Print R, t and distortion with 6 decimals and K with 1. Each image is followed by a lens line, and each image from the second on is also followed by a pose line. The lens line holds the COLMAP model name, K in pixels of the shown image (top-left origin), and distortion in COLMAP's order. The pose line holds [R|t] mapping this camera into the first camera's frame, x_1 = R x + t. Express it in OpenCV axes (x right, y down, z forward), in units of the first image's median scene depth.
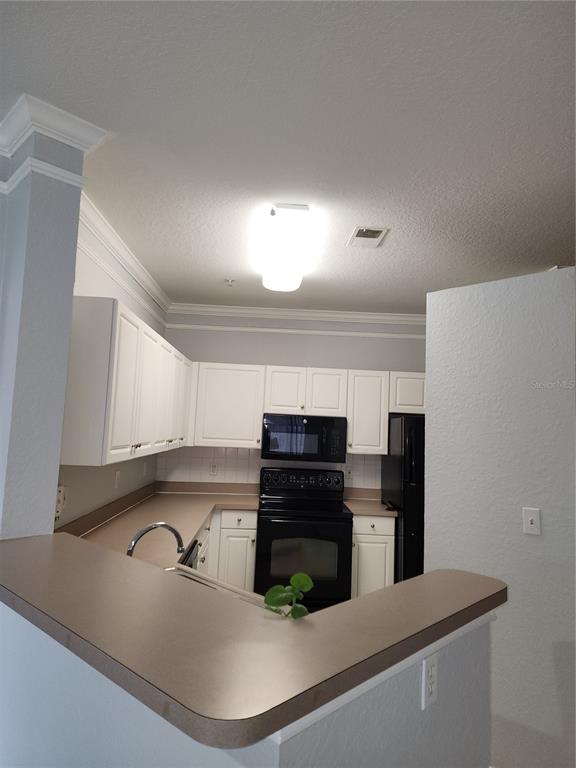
lens RADIAL K [[514.7, 0, 282.4], [0, 514.7, 387.8], [0, 0, 1]] dist [0.083163, -0.006459]
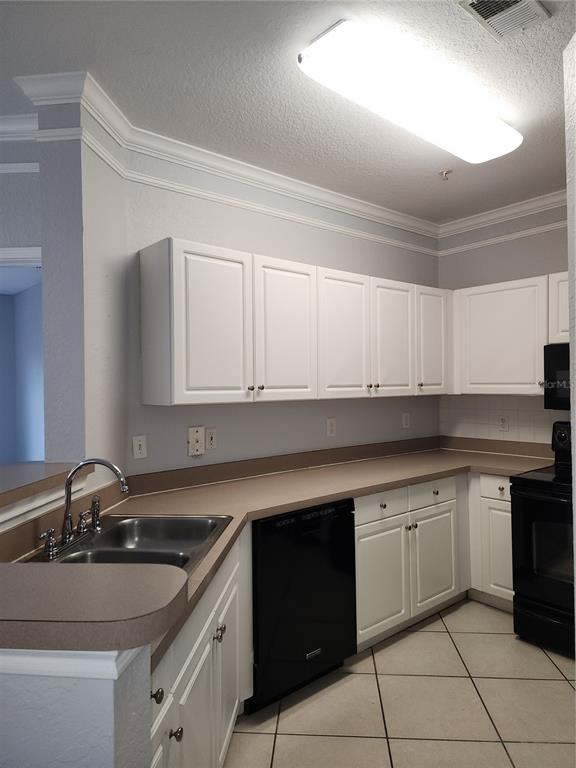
lens RADIAL K [[514.7, 0, 285.6], [0, 514.7, 384.5], [0, 0, 1]] dist [0.083163, -0.006459]
pose [[0.620965, -0.045582, -0.782511, 0.301847], [0.095070, 0.995317, 0.017465, 0.057498], [0.778051, -0.085239, 0.622391, 0.276168]]
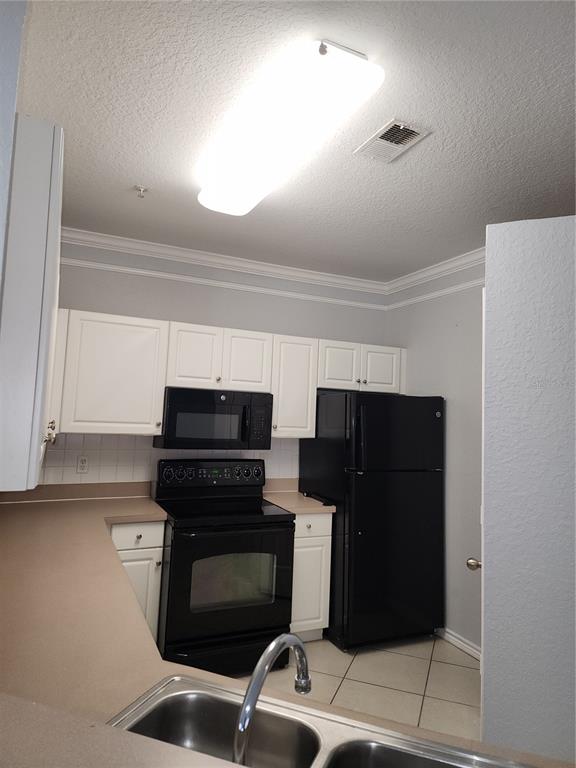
lens RADIAL K [[514.7, 0, 287.7], [0, 514.7, 379.9], [0, 0, 1]] dist [0.083163, -0.006459]
pose [[0.920130, 0.019931, 0.391105, -0.166862], [-0.030588, 0.999311, 0.021036, 0.019531], [-0.390416, -0.031319, 0.920106, 0.254839]]
